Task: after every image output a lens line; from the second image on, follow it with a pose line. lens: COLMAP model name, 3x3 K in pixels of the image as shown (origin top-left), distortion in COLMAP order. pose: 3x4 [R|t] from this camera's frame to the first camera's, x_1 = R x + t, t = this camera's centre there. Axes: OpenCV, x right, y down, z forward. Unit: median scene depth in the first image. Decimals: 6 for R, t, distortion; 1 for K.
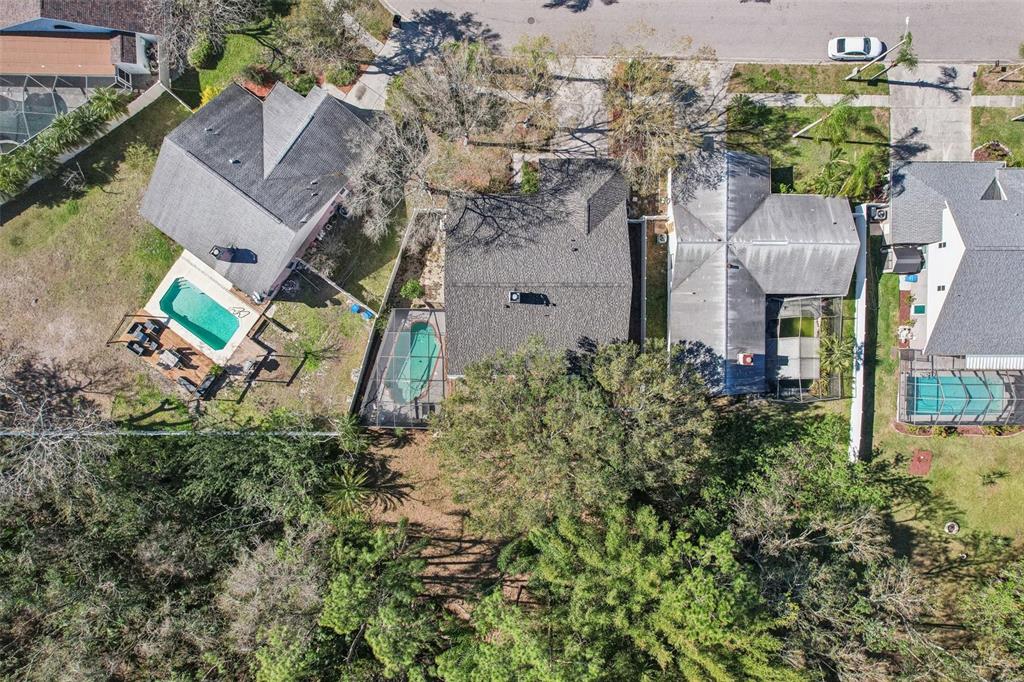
lens RADIAL K [[668.0, 0, 512.0], [0, 668.0, 341.0], [0, 0, 1]] dist [-0.083140, 0.083822]
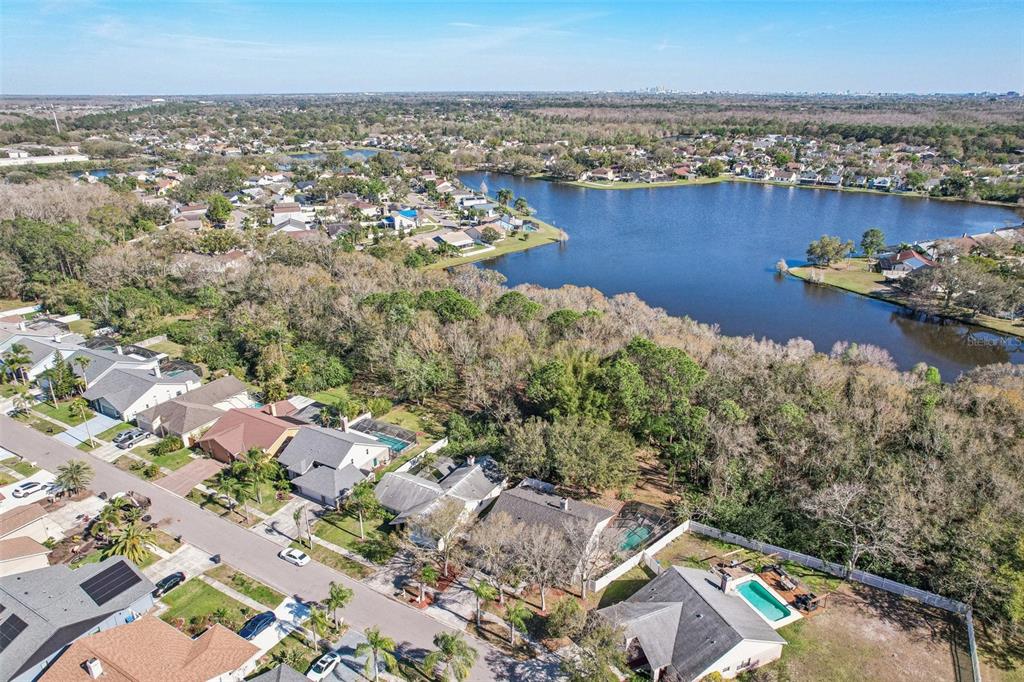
lens RADIAL K [[668.0, 0, 512.0], [0, 668.0, 341.0], [0, 0, 1]] dist [-0.083140, 0.083822]
pose [[-0.863698, -0.188270, 0.467527, -0.568037], [0.503959, -0.335808, 0.795775, -1.274786], [0.007179, 0.922923, 0.384917, -0.079603]]
